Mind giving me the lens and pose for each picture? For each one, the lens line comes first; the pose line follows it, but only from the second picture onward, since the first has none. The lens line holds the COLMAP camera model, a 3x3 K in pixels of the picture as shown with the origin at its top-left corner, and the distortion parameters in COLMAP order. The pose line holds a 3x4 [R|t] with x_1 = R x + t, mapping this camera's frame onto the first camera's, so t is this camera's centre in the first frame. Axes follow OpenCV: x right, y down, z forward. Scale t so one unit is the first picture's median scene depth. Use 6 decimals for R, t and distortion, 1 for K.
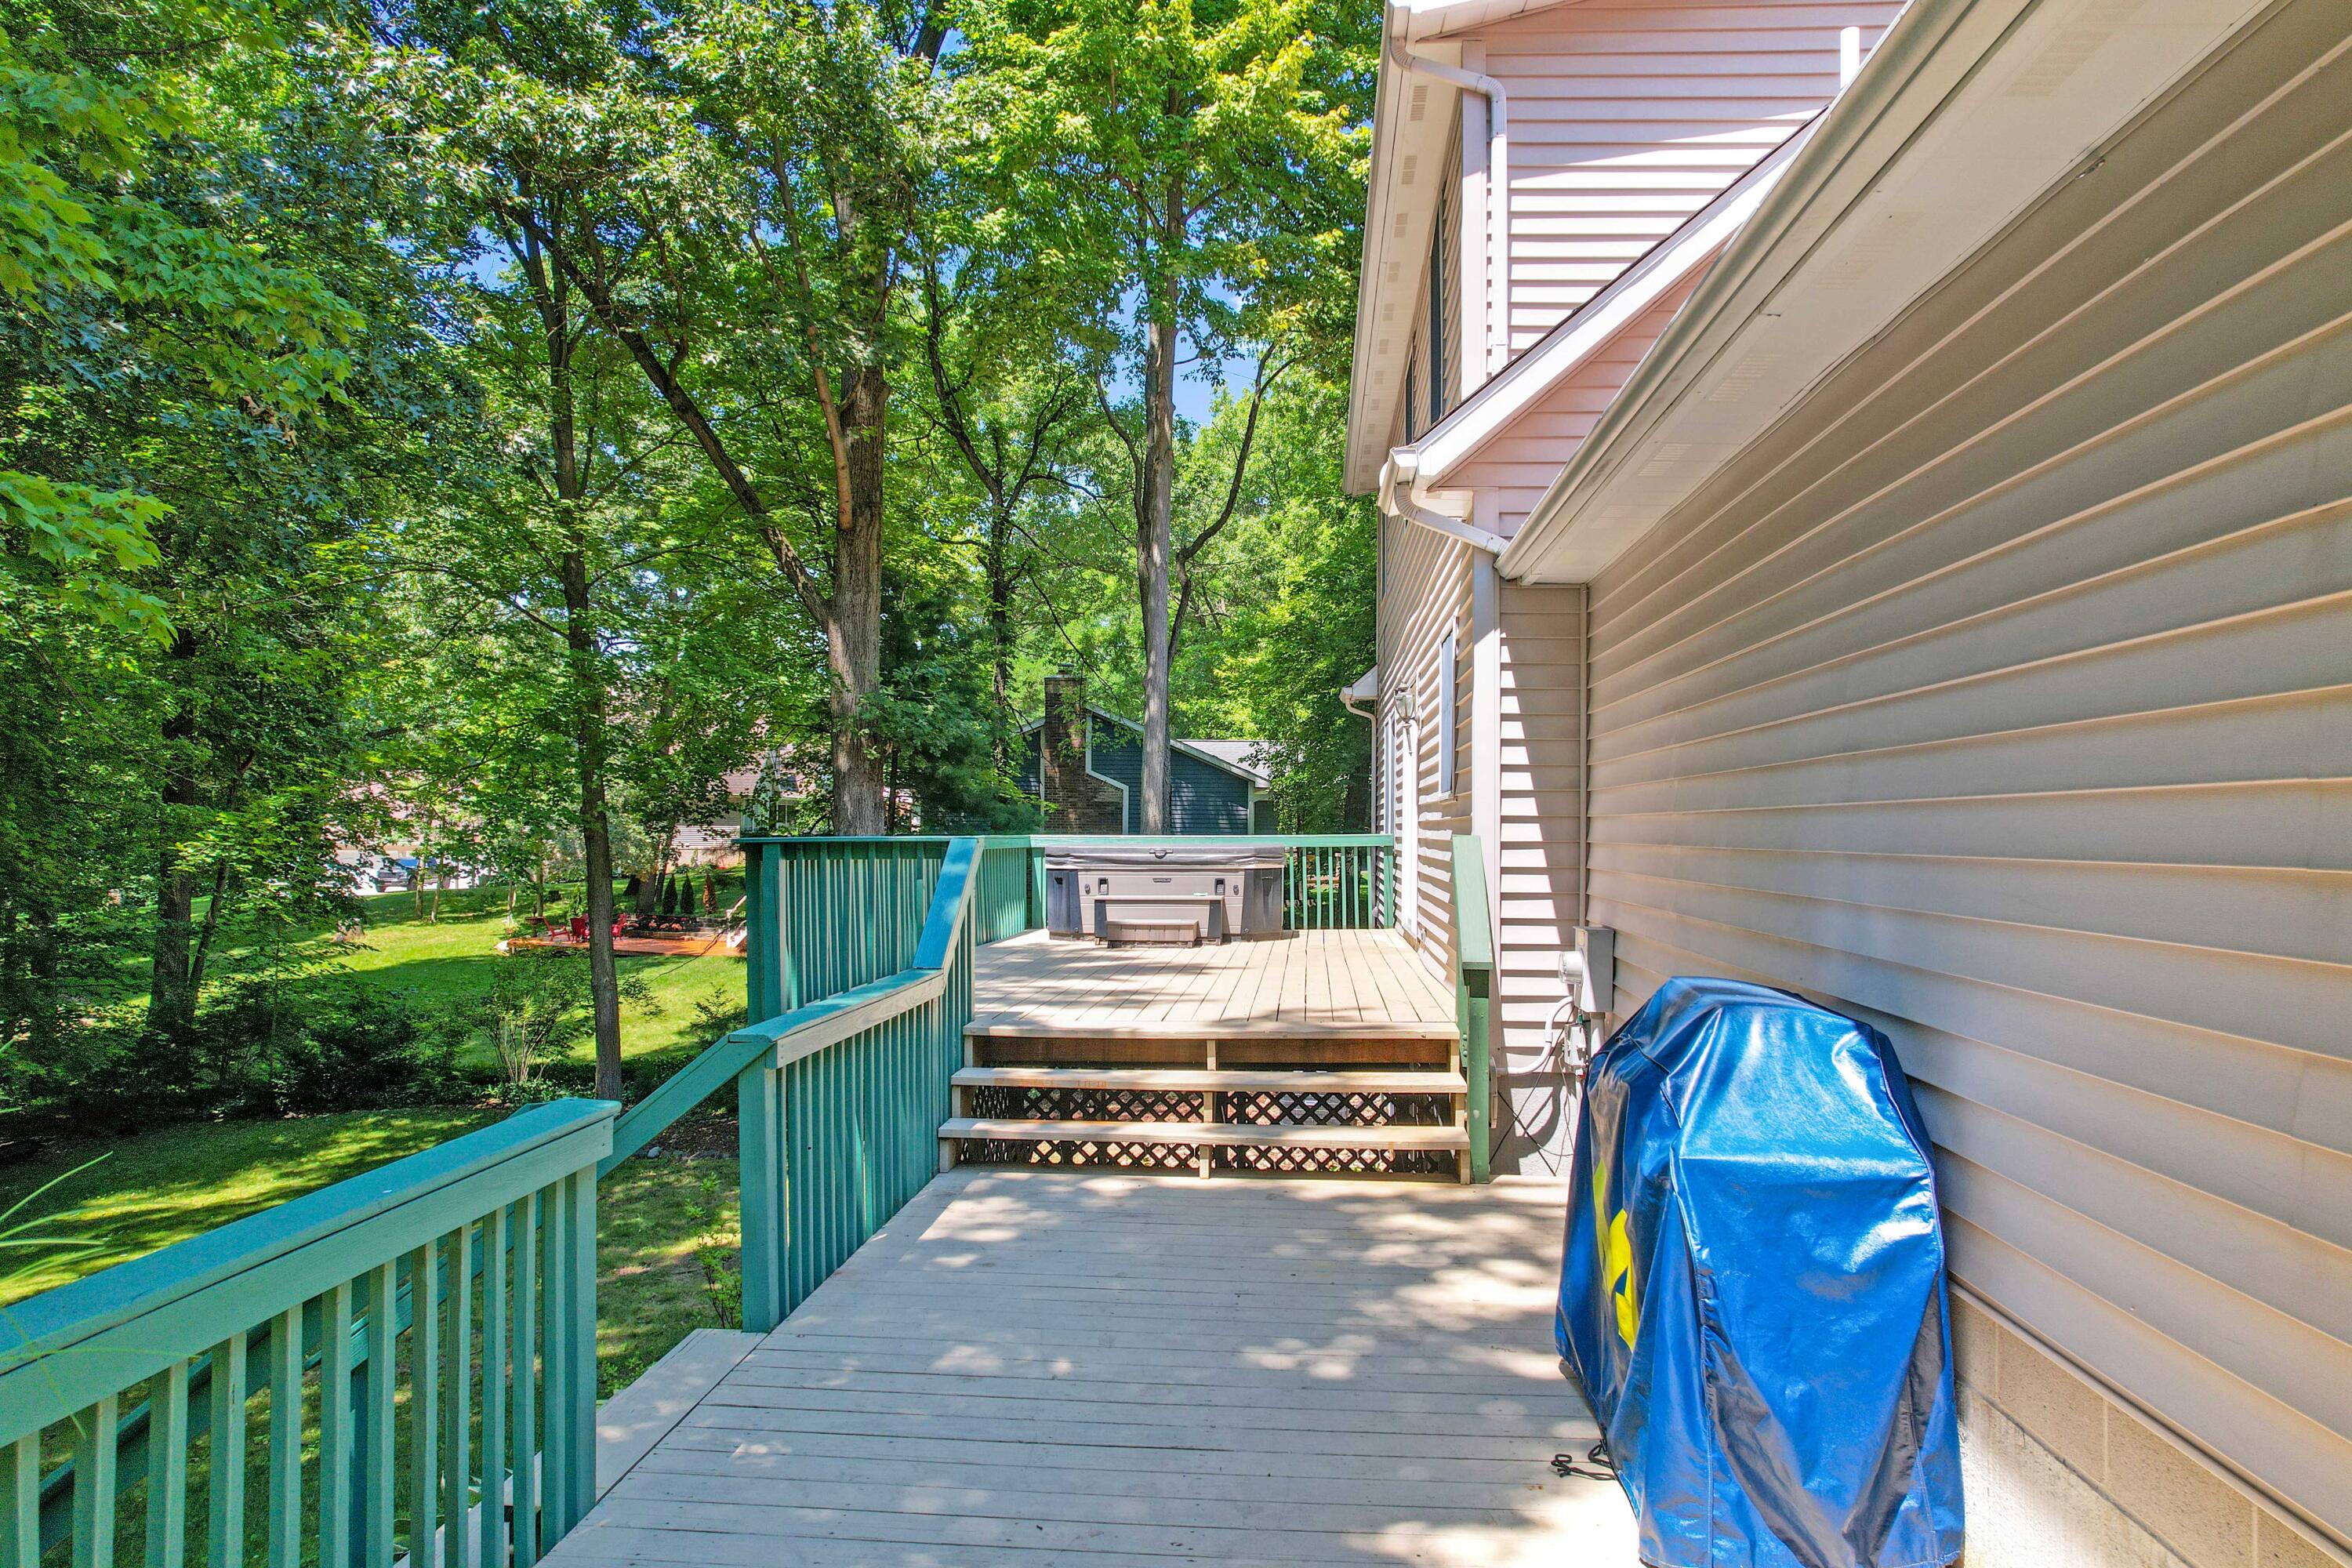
lens RADIAL K [[1568.5, 0, 1187.4], [0, 1568.5, 772.7], [0, 0, 1]] dist [-0.052332, 0.043907]
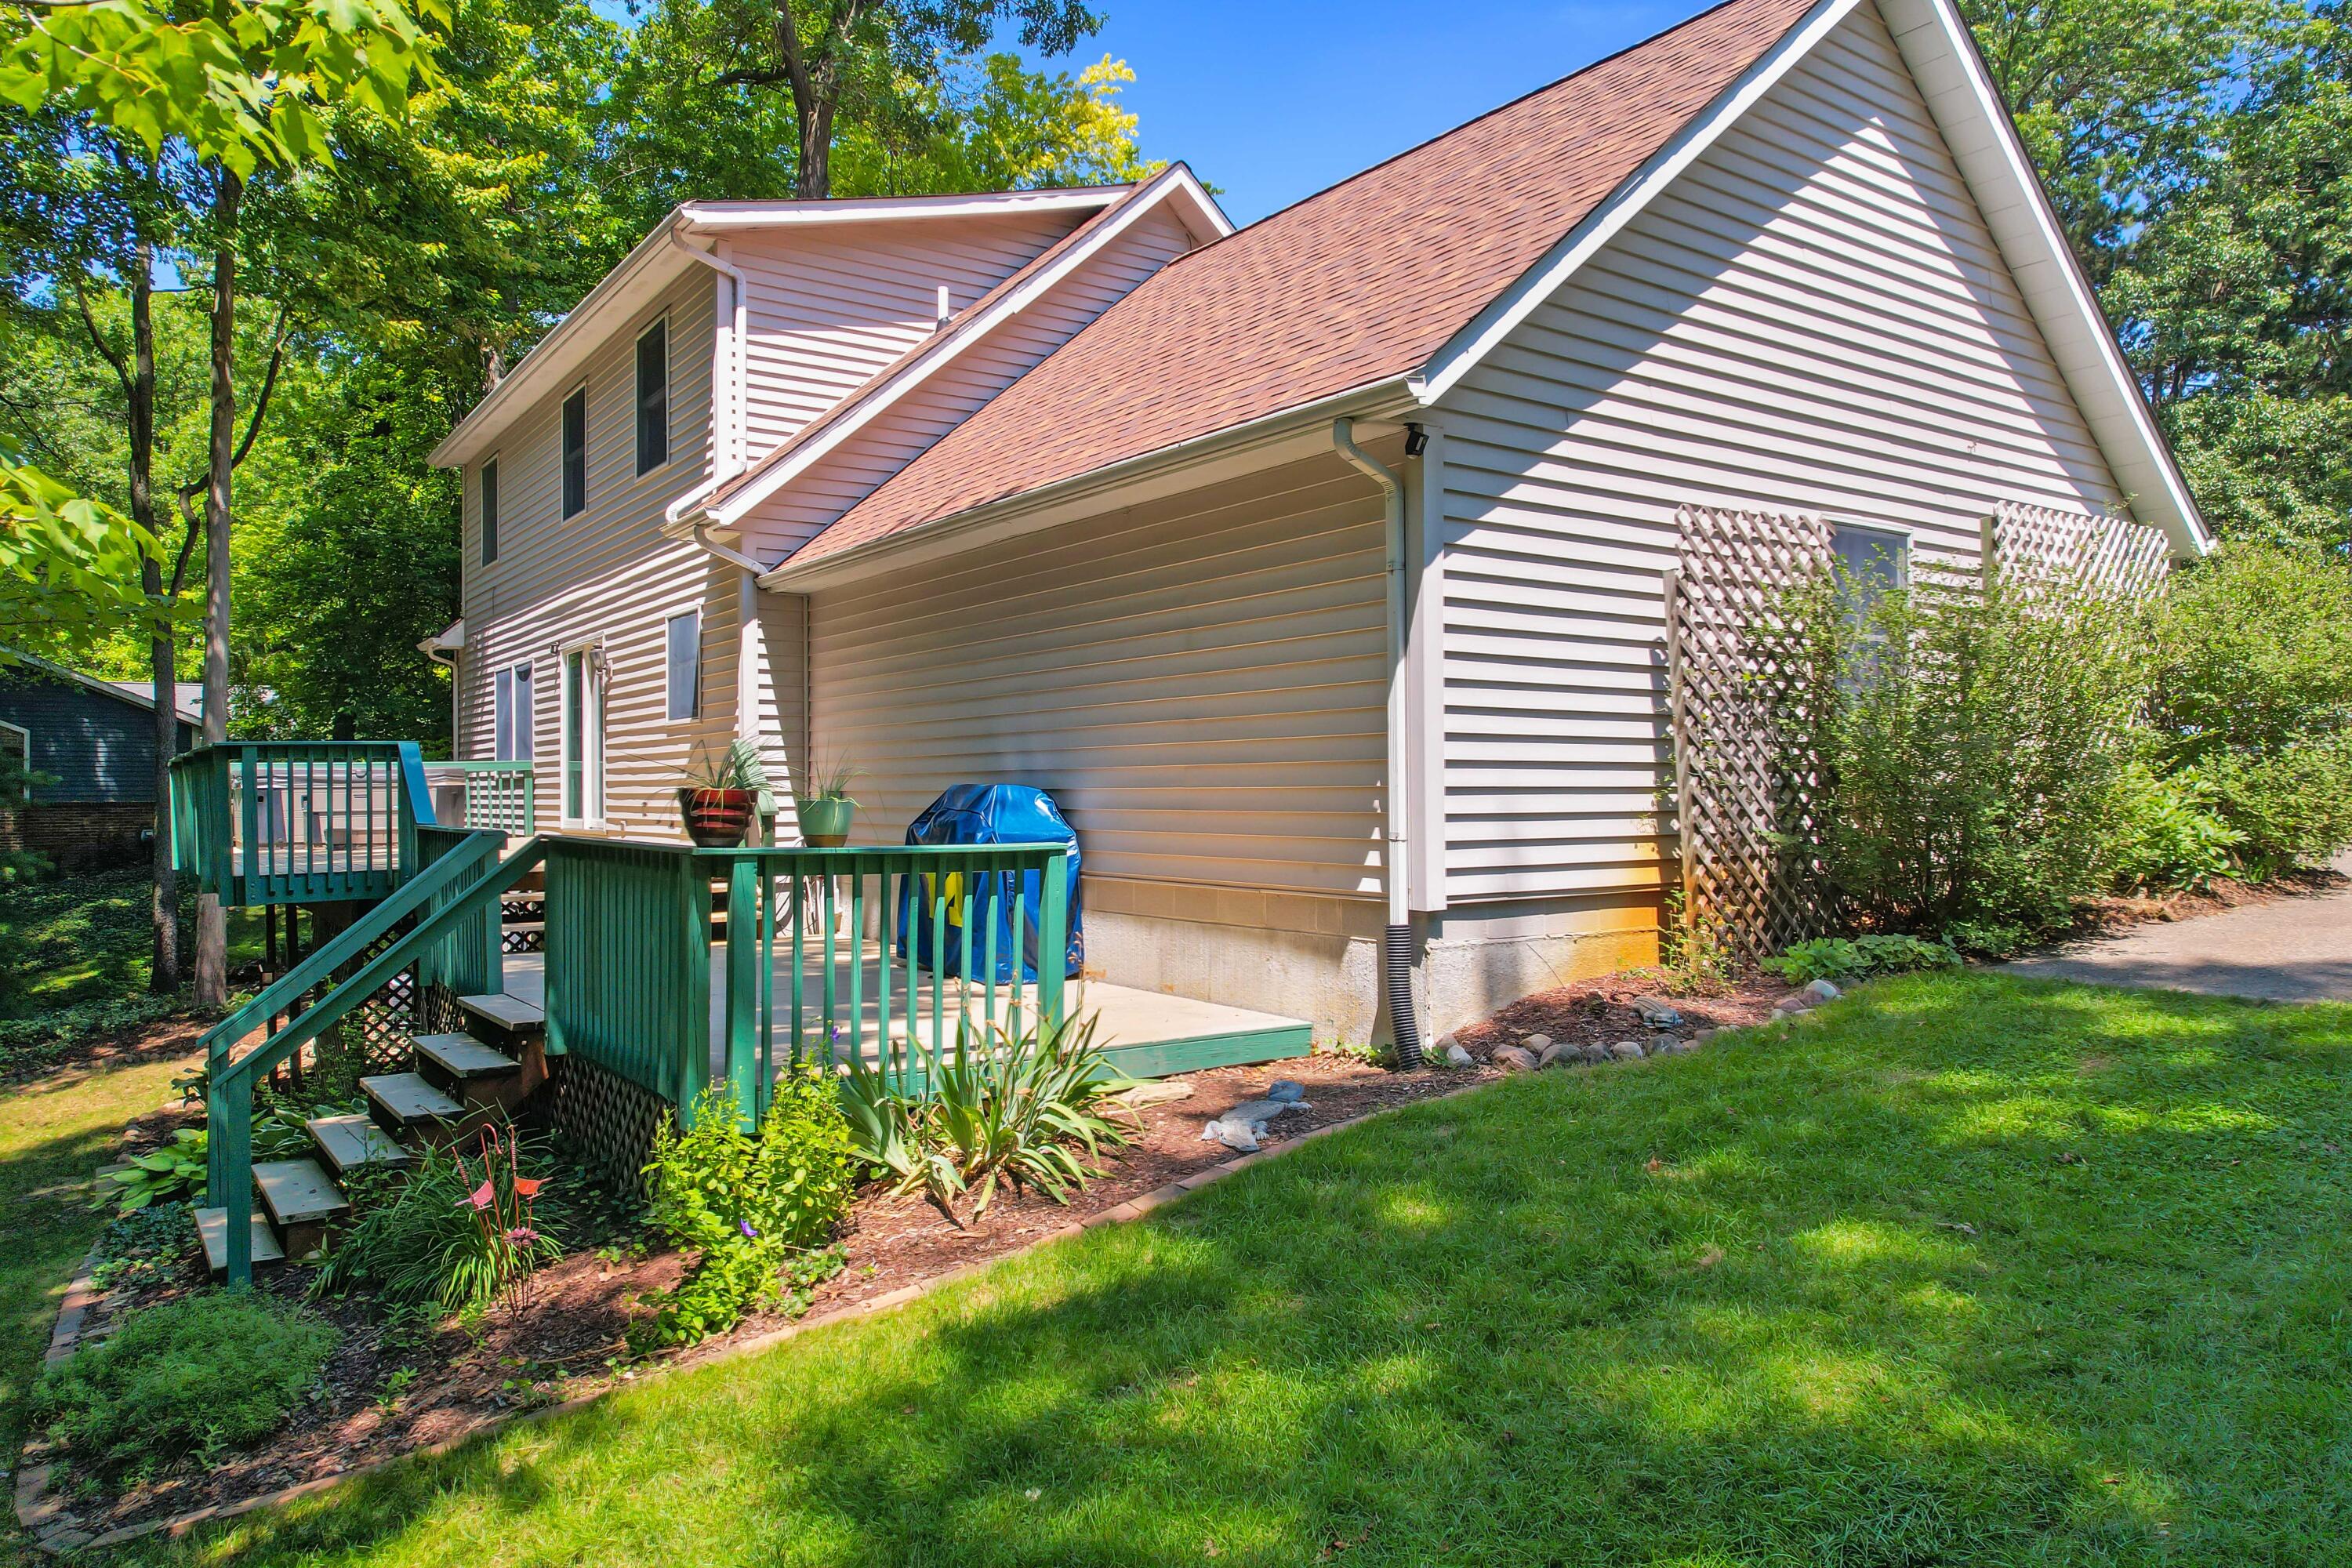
lens RADIAL K [[1568.5, 0, 1175.4], [0, 1568.5, 780.9], [0, 0, 1]] dist [-0.052332, 0.043907]
pose [[0.780044, -0.020327, 0.625394, -0.498673], [-0.003439, 0.999318, 0.036770, 0.018809], [-0.625715, -0.030833, 0.779442, -0.583387]]
